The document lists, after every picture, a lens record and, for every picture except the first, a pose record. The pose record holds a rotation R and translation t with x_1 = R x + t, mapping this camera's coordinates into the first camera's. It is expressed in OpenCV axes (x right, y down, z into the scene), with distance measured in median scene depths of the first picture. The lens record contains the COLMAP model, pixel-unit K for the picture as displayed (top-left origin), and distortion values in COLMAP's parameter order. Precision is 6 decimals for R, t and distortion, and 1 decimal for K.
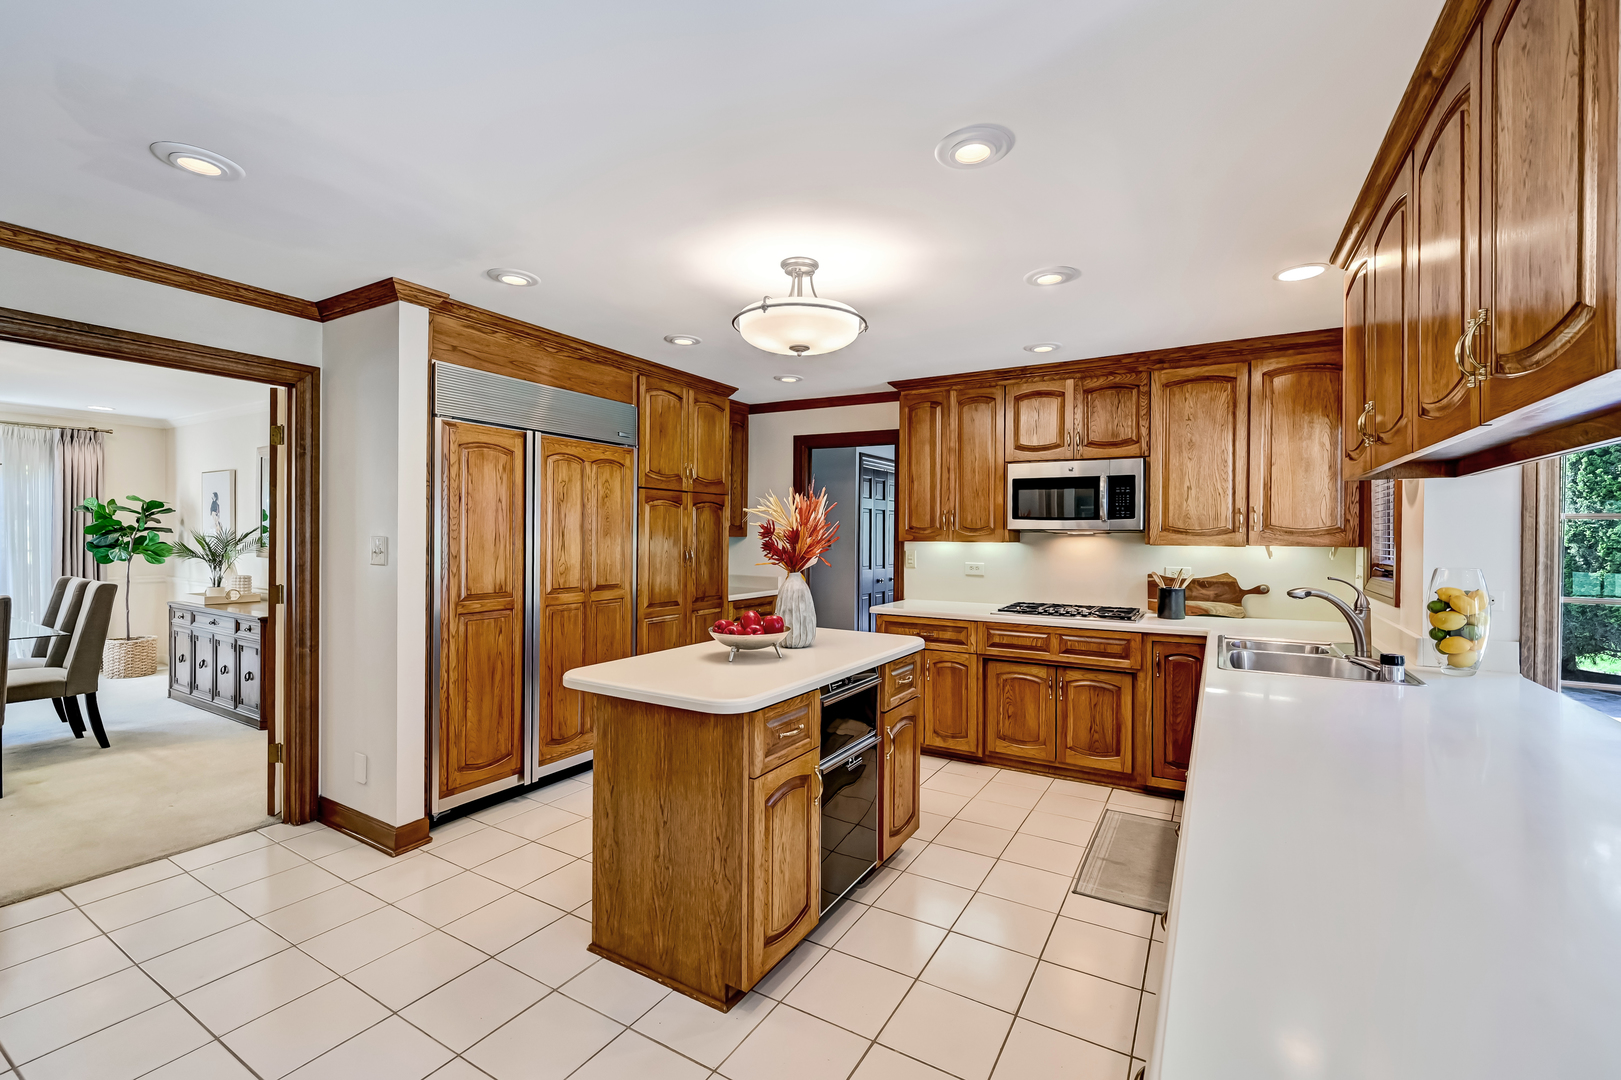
lens RADIAL K [[698.2, 0, 806.4], [0, 698.2, 542.9], [0, 0, 1]] dist [0.002891, 0.000006]
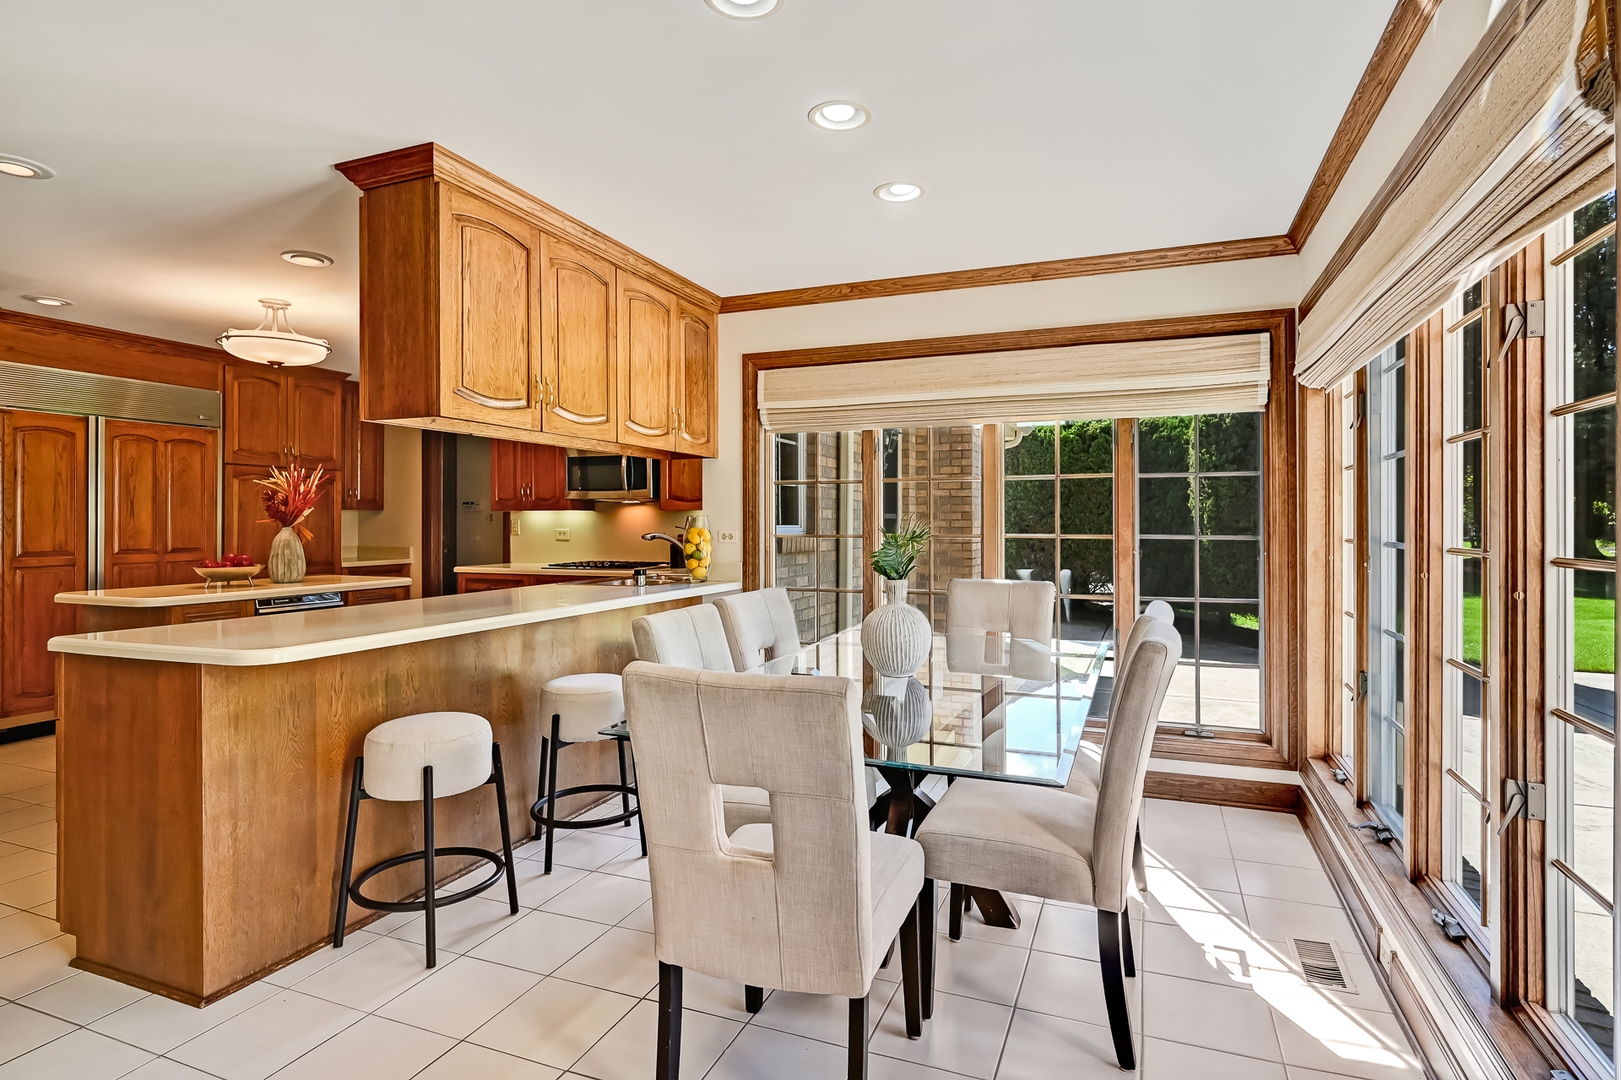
lens RADIAL K [[834.7, 0, 814.6], [0, 834.7, 523.7], [0, 0, 1]] dist [-0.000627, -0.001032]
pose [[0.986126, -0.009707, 0.165716, 0.547160], [0.011007, 0.999915, -0.006926, 0.043611], [-0.165635, 0.008654, 0.986149, -0.568264]]
